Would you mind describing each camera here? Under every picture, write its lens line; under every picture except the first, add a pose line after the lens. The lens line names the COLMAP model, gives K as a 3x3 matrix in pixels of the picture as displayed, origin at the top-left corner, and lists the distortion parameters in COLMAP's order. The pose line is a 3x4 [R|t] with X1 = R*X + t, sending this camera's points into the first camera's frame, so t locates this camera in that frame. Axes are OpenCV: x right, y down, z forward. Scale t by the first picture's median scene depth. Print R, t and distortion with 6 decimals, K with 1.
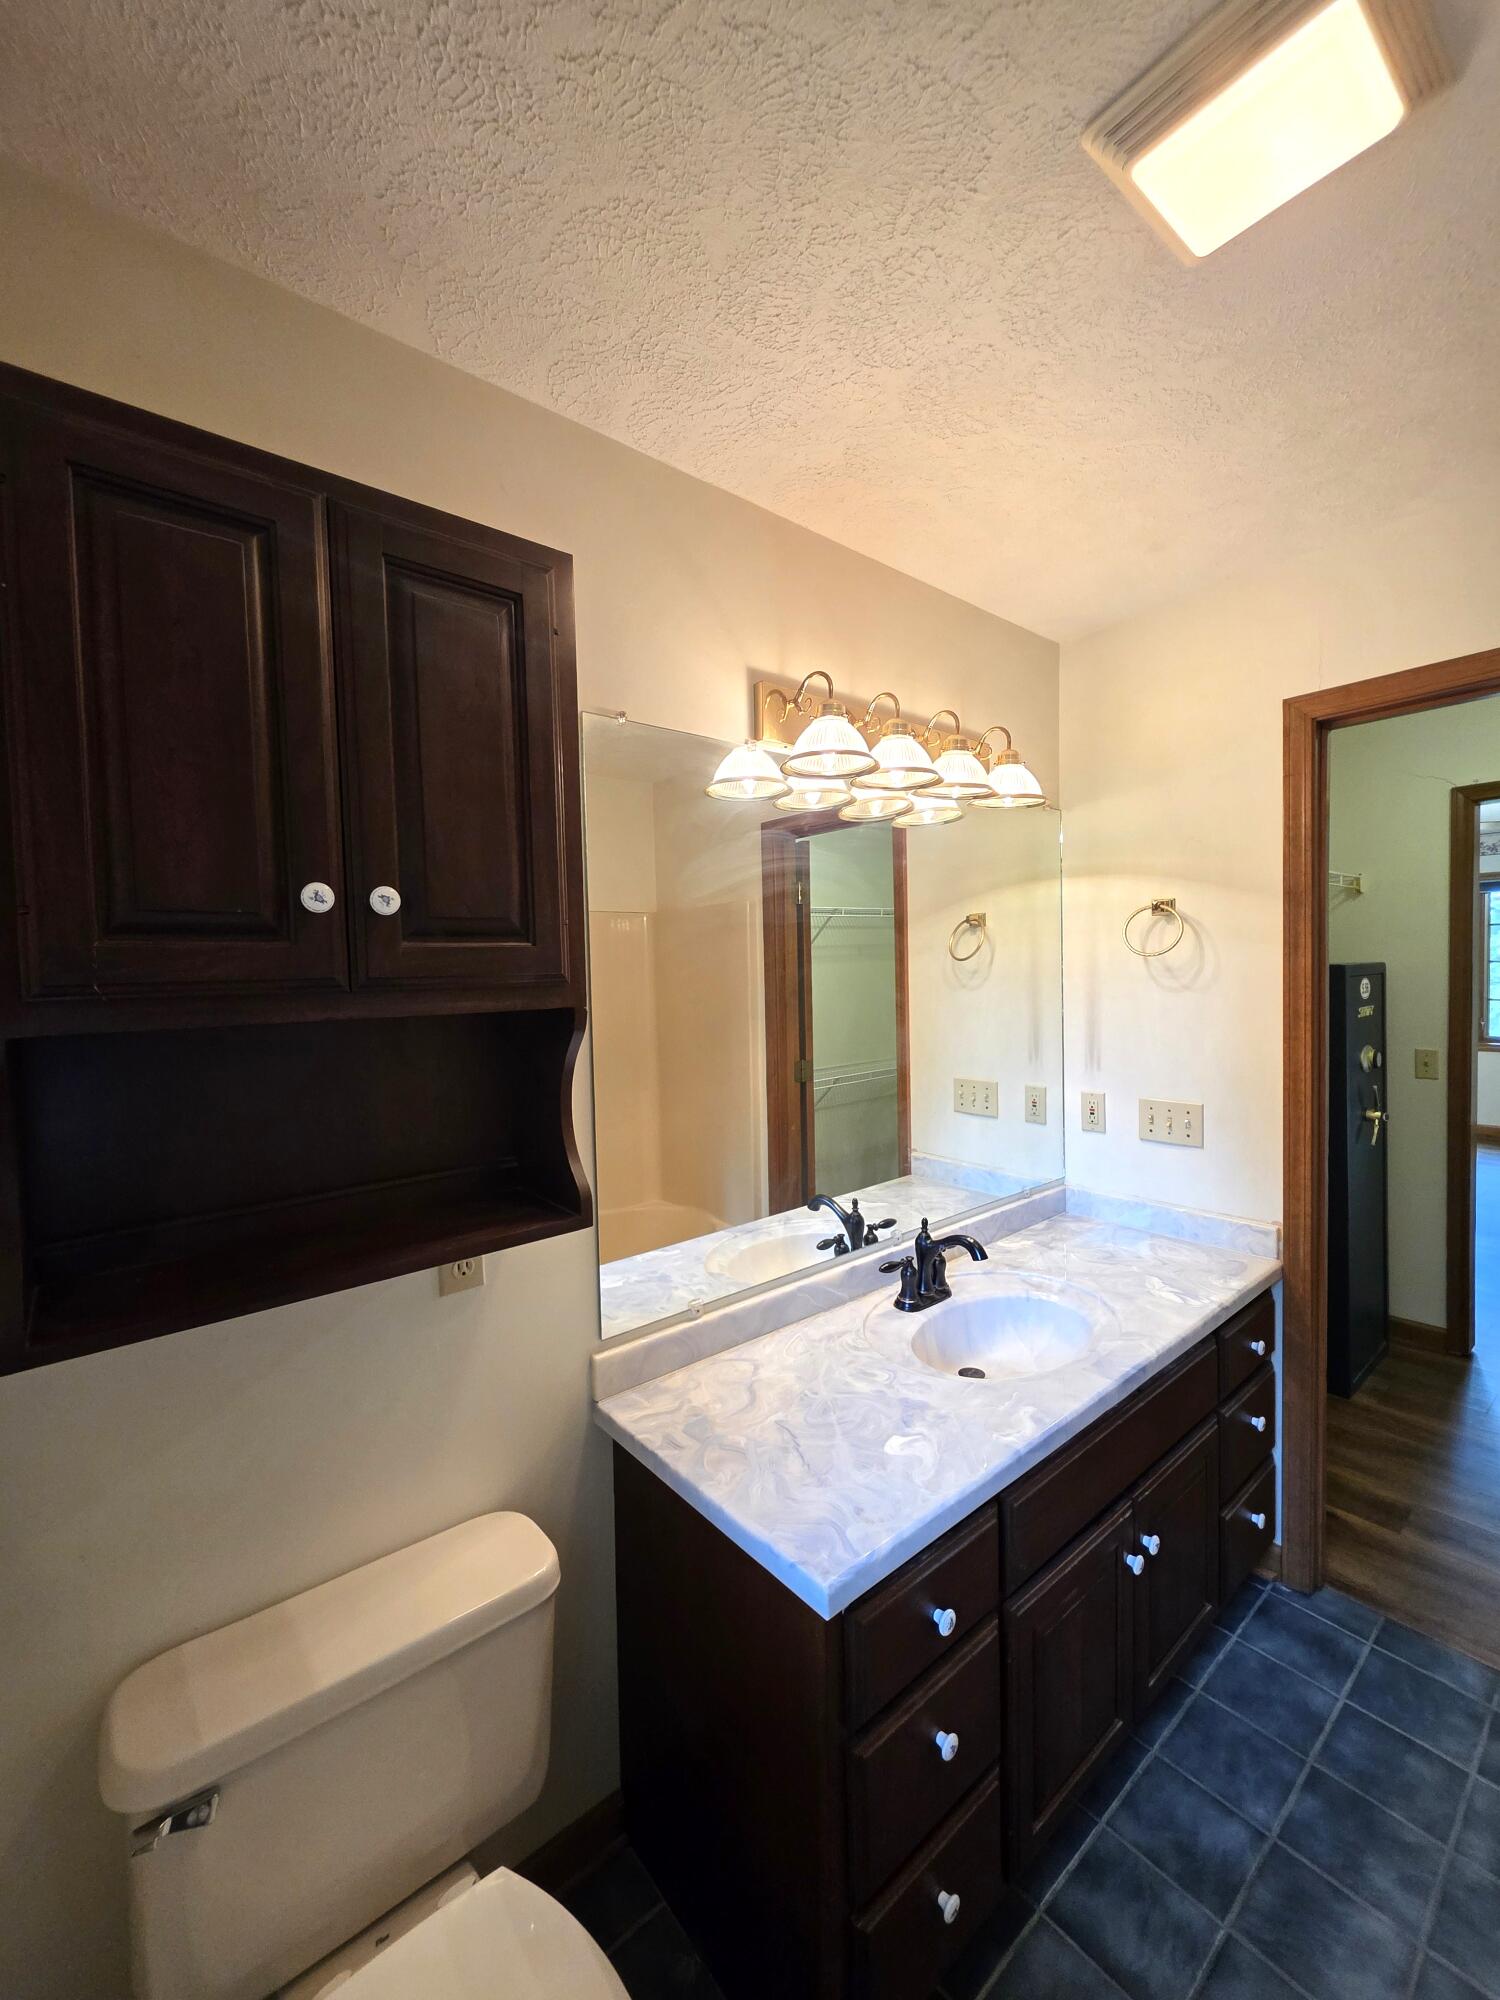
lens RADIAL K [[800.6, 0, 752.1], [0, 800.6, 997.0], [0, 0, 1]] dist [-0.000113, 0.000028]
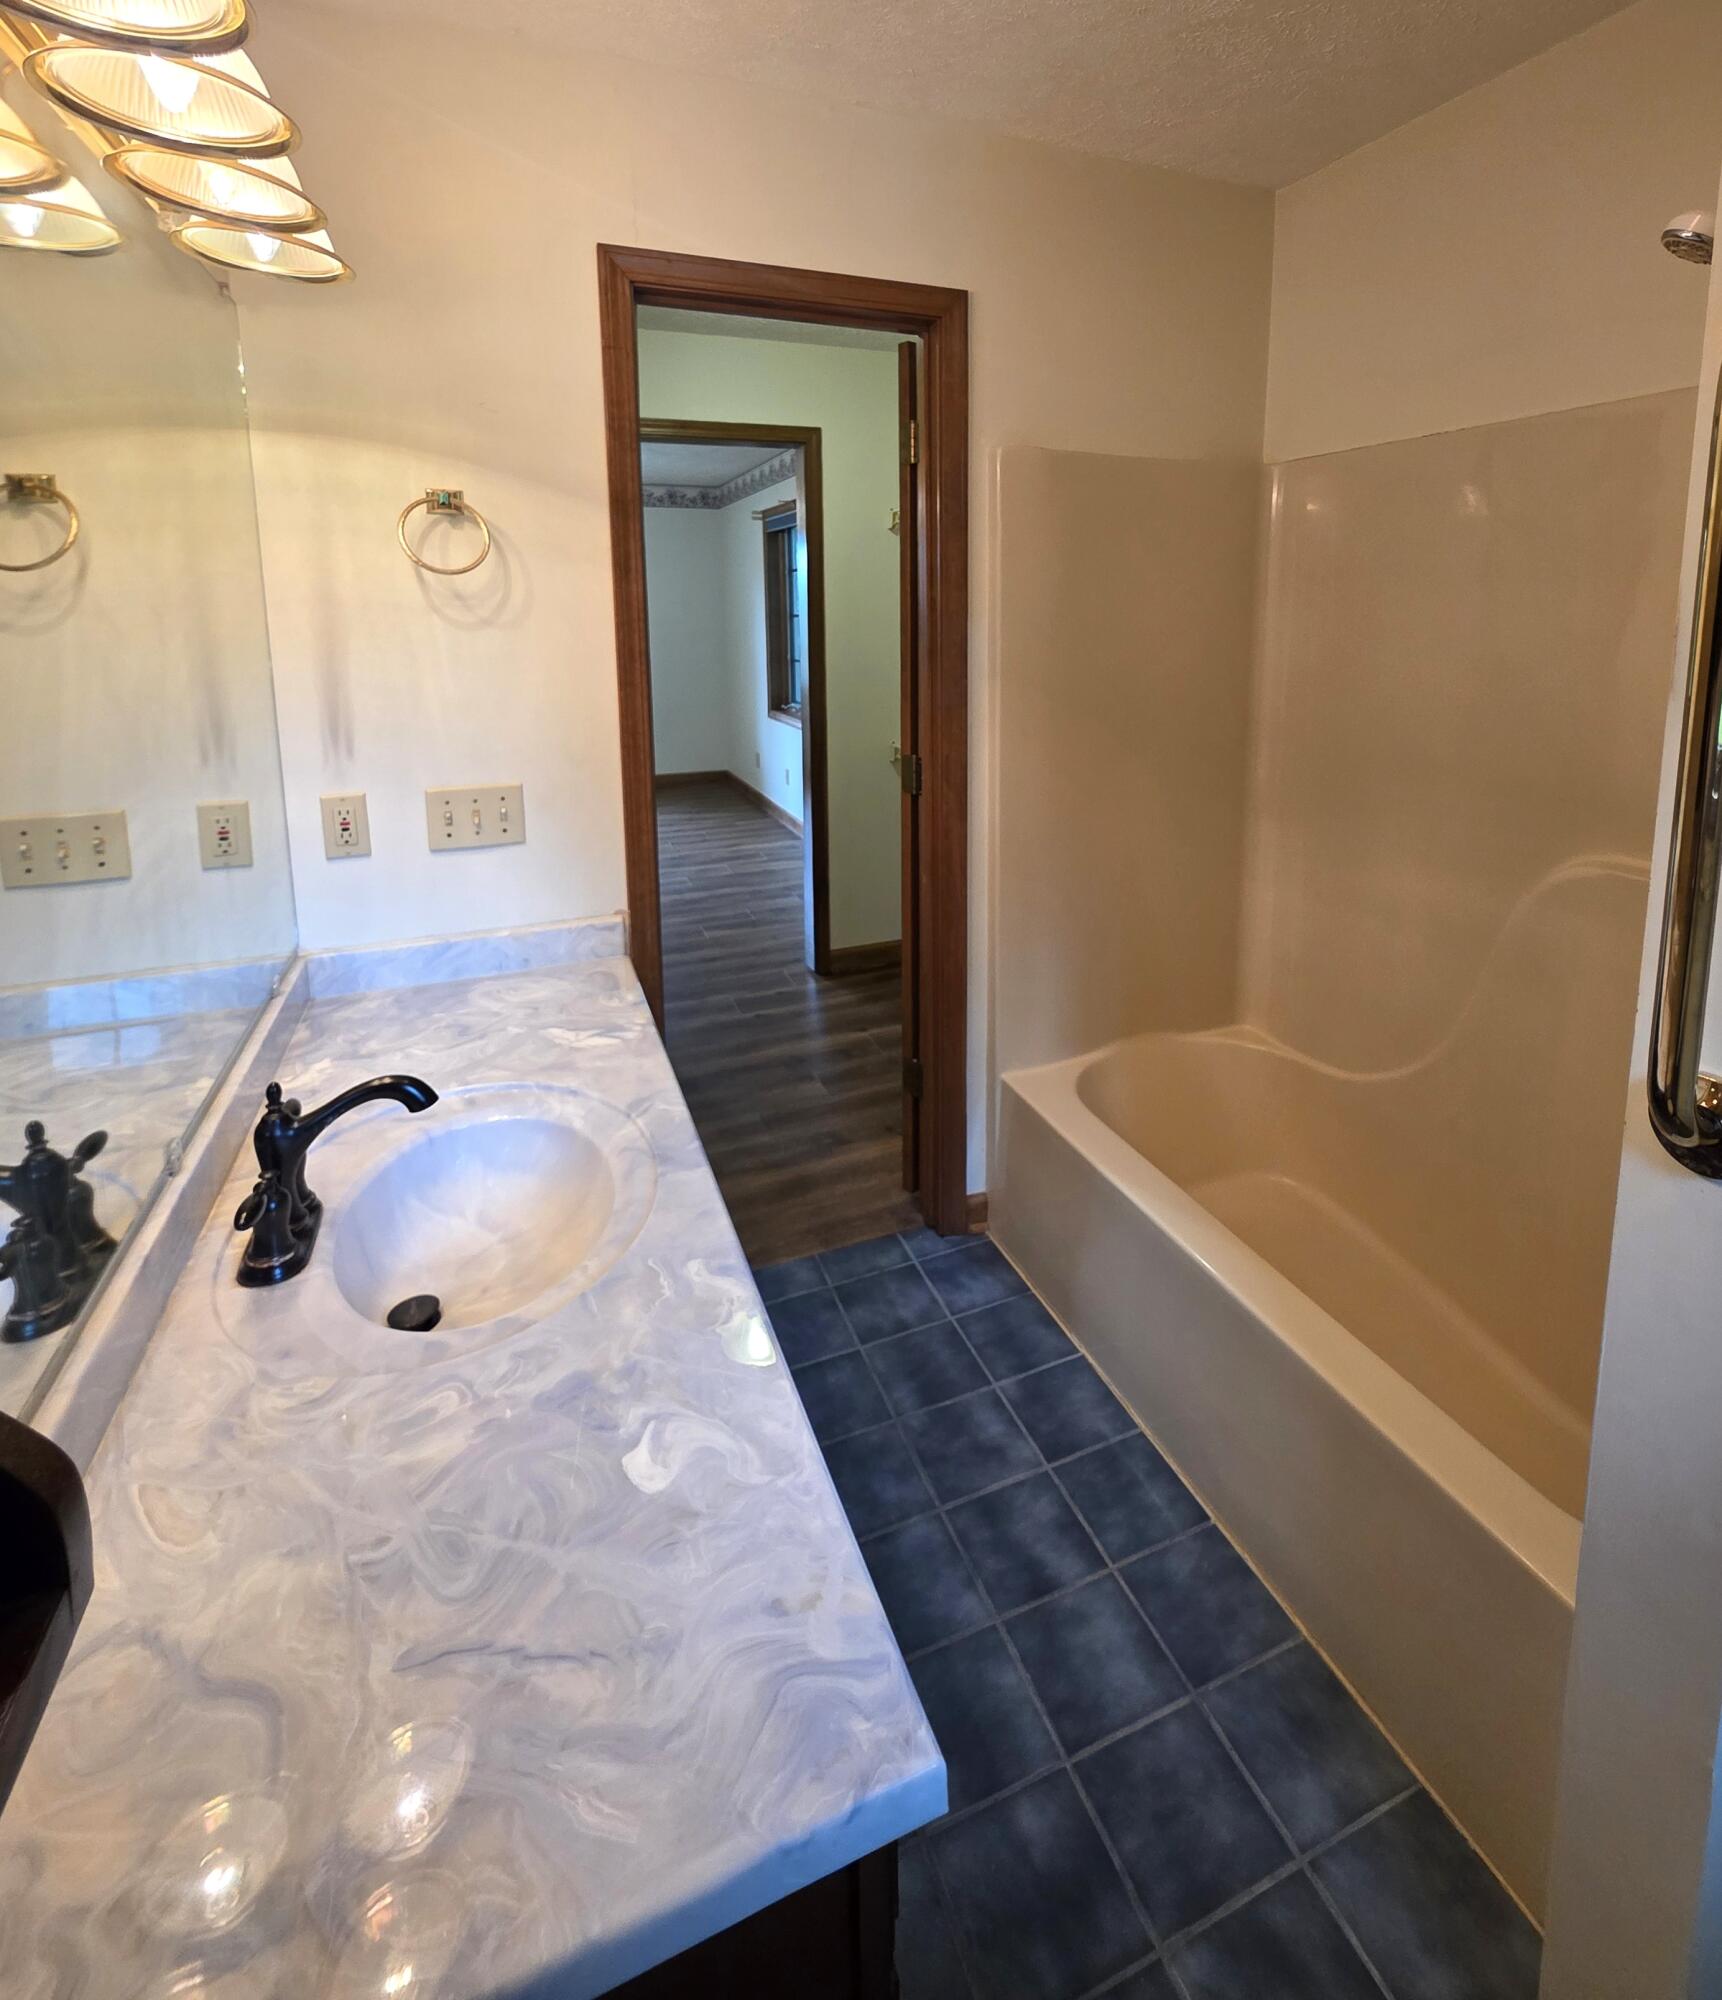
lens RADIAL K [[1006.2, 0, 930.8], [0, 1006.2, 756.0], [0, 0, 1]] dist [0.000017, -0.001007]
pose [[0.284727, -0.116557, 0.951496, -0.247815], [0.033830, 0.993184, 0.111540, 0.023581], [-0.958012, 0.000431, 0.286729, 0.467678]]
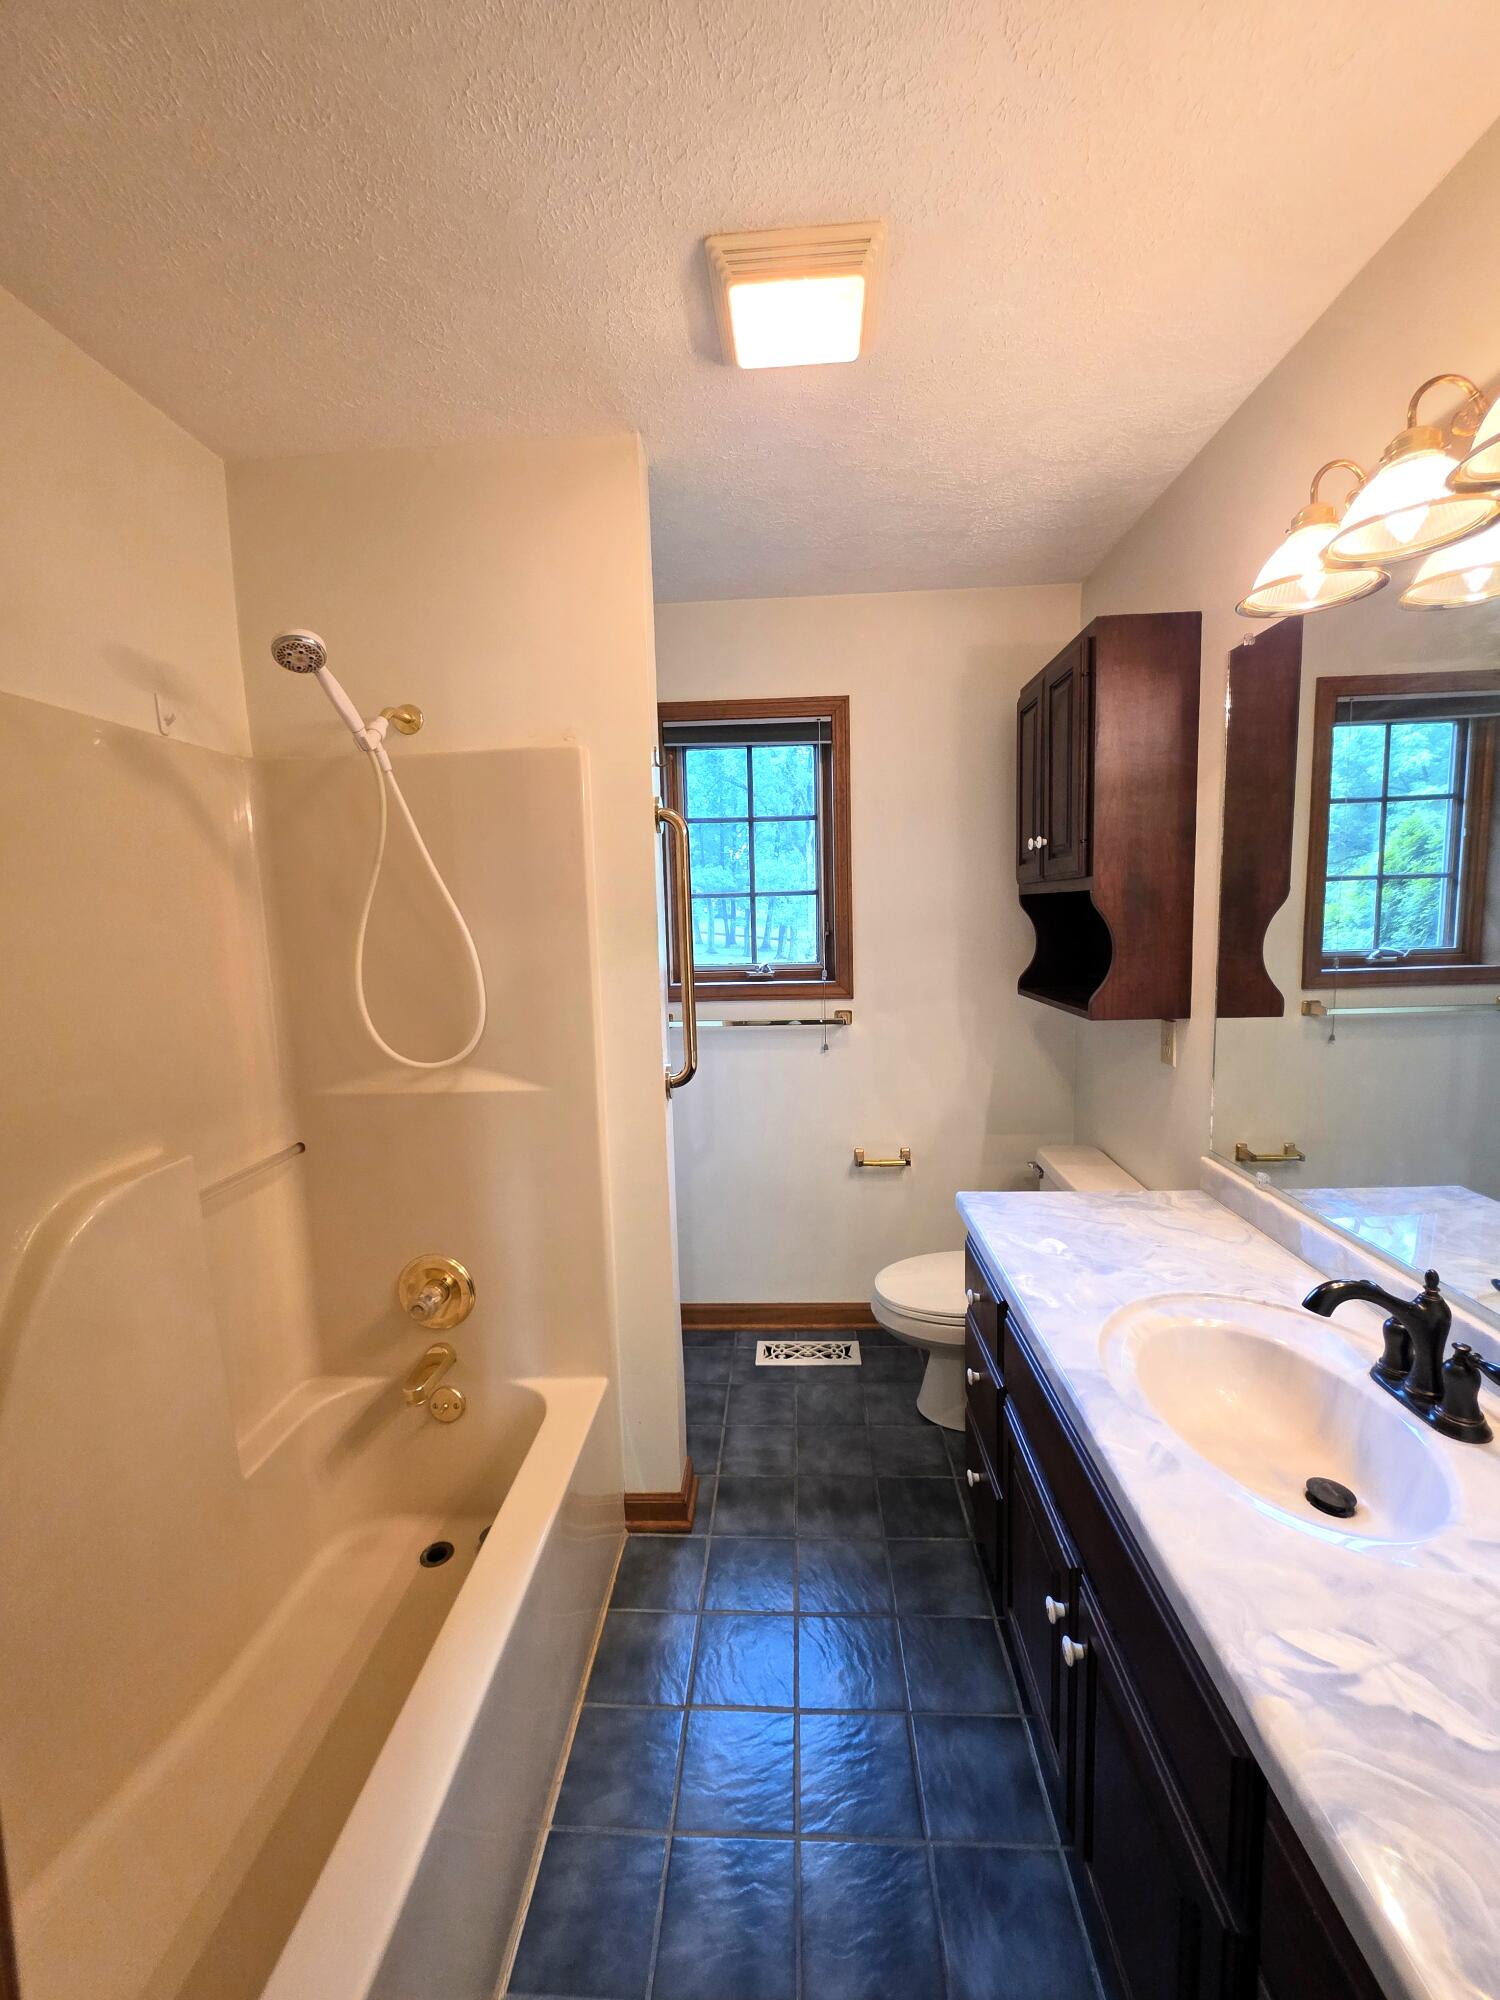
lens RADIAL K [[800.6, 0, 750.2], [0, 800.6, 998.2], [0, 0, 1]] dist [-0.000113, 0.000028]
pose [[-0.677251, 0.120178, -0.725871, 1.019409], [0.014771, 0.988592, 0.149893, -0.017305], [0.735604, 0.090793, -0.671300, 1.075852]]
